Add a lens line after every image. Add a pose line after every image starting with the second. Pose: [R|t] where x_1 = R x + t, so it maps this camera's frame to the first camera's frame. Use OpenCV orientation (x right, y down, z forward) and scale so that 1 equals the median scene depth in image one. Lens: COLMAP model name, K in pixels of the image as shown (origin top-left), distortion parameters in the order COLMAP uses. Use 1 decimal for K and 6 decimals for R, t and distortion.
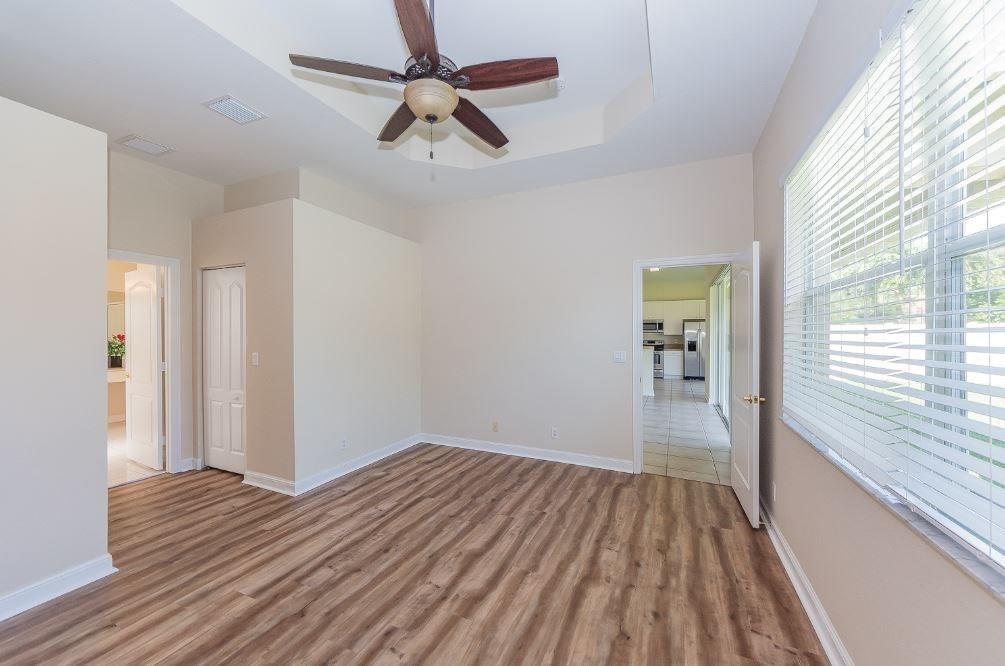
lens RADIAL K [[376.1, 0, 497.2], [0, 376.1, 331.6], [0, 0, 1]] dist [0.001287, 0.000224]
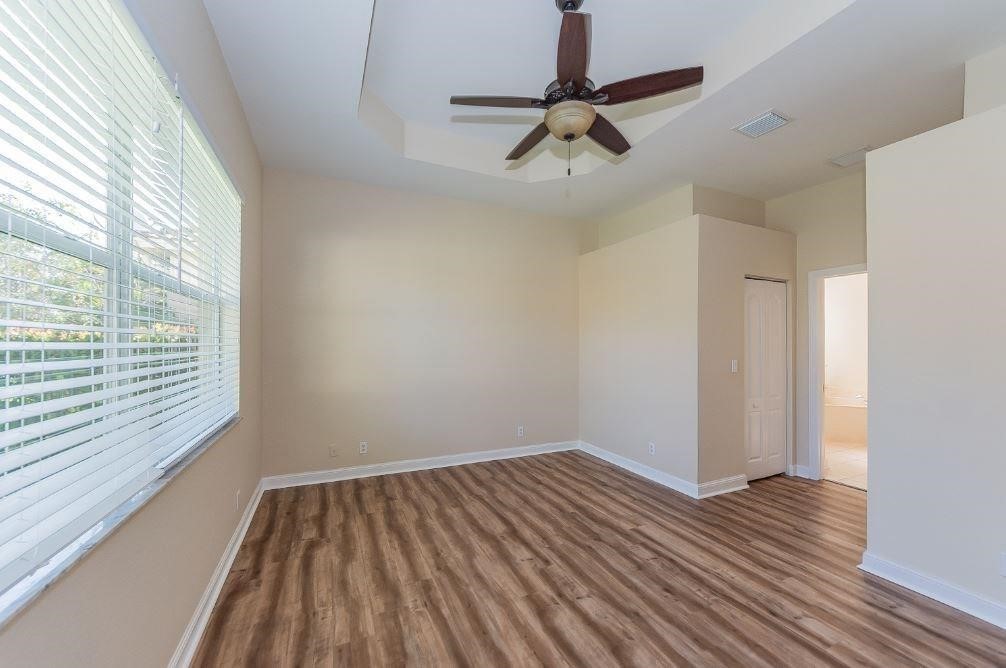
lens RADIAL K [[376.5, 0, 499.8], [0, 376.5, 344.1], [0, 0, 1]] dist [0.001287, 0.000224]
pose [[-0.643971, -0.006238, -0.765024, 0.715036], [-0.000933, 0.999972, -0.007369, 0.019832], [0.765049, -0.004031, -0.643959, 1.440459]]
